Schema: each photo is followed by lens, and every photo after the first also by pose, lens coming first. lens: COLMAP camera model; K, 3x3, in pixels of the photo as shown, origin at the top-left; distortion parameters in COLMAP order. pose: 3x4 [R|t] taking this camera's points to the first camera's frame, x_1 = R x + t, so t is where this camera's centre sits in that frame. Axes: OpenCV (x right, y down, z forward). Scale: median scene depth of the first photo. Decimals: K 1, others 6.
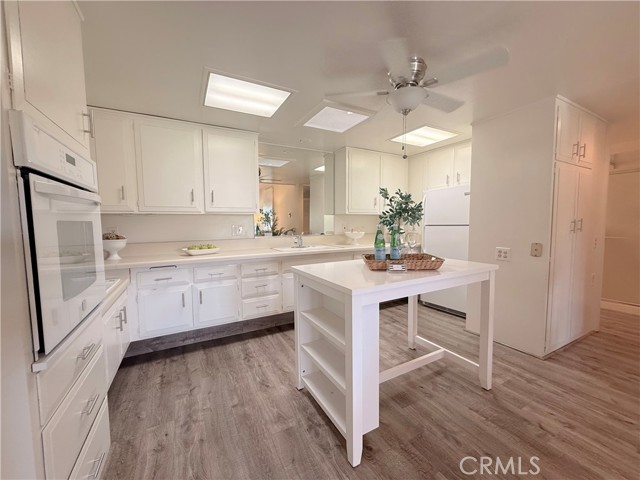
lens RADIAL K [[253.2, 0, 321.7], [0, 253.2, 244.5], [0, 0, 1]] dist [0.002063, 0.000664]
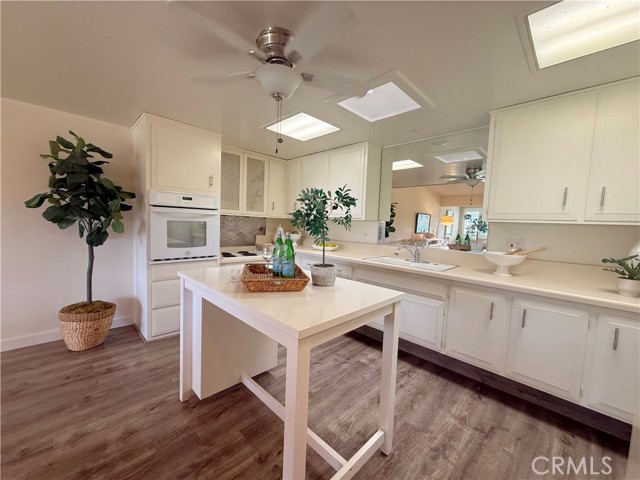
lens RADIAL K [[253.2, 0, 317.6], [0, 253.2, 243.3], [0, 0, 1]] dist [0.002063, 0.000664]
pose [[0.284533, 0.093331, -0.954112, 0.832804], [-0.124471, 0.990422, 0.059763, -0.077570], [0.950551, 0.101755, 0.293425, 0.639859]]
